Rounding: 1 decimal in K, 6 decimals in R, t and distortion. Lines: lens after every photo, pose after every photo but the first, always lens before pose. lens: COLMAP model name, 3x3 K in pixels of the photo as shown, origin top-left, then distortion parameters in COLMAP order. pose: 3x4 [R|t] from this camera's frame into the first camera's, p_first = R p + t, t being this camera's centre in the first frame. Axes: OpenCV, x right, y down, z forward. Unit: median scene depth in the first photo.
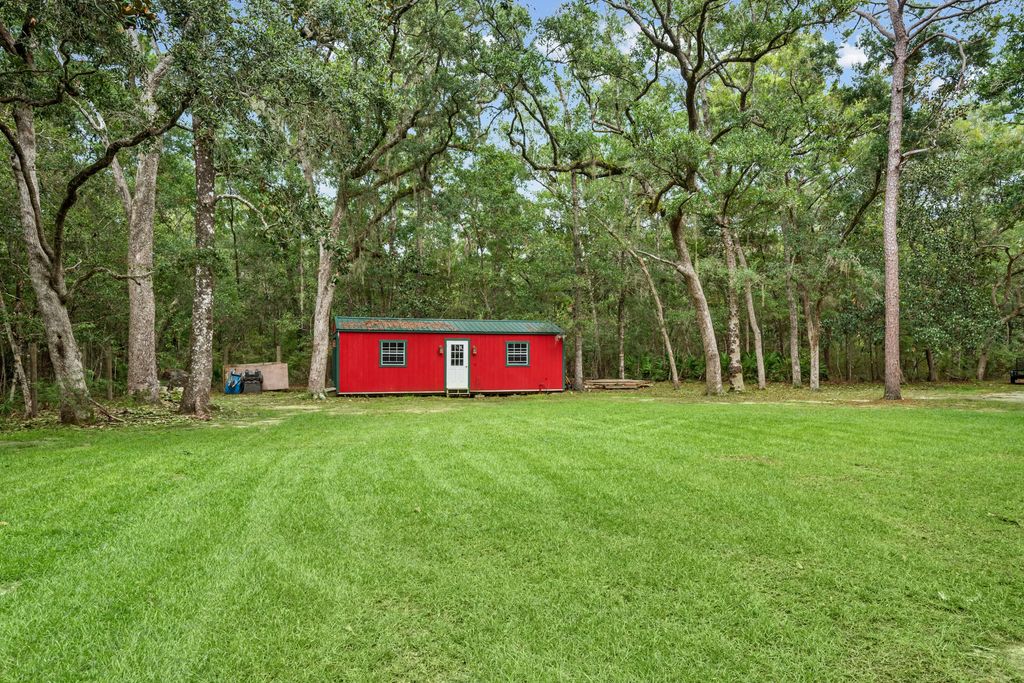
lens RADIAL K [[663.5, 0, 512.0], [0, 663.5, 341.5], [0, 0, 1]] dist [-0.000692, -0.000346]
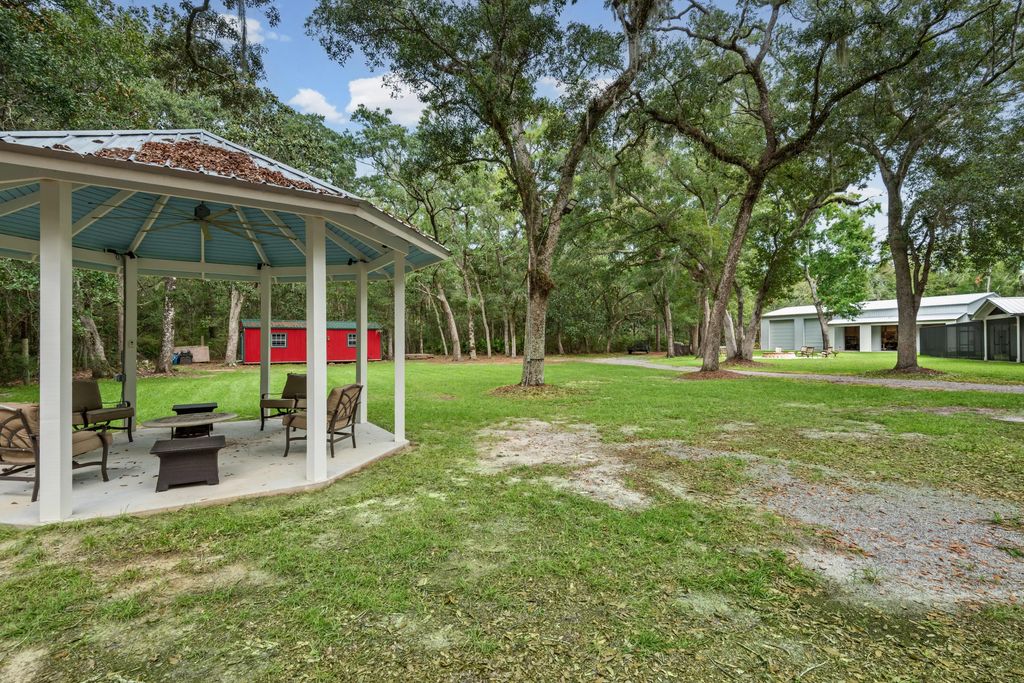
lens RADIAL K [[461.9, 0, 511.2], [0, 461.9, 343.9], [0, 0, 1]] dist [0.019620, -0.015763]
pose [[0.958856, -0.004378, 0.283859, 0.063182], [-0.005068, 0.999458, 0.032536, -0.015374], [-0.283847, -0.032636, 0.958314, -0.355104]]
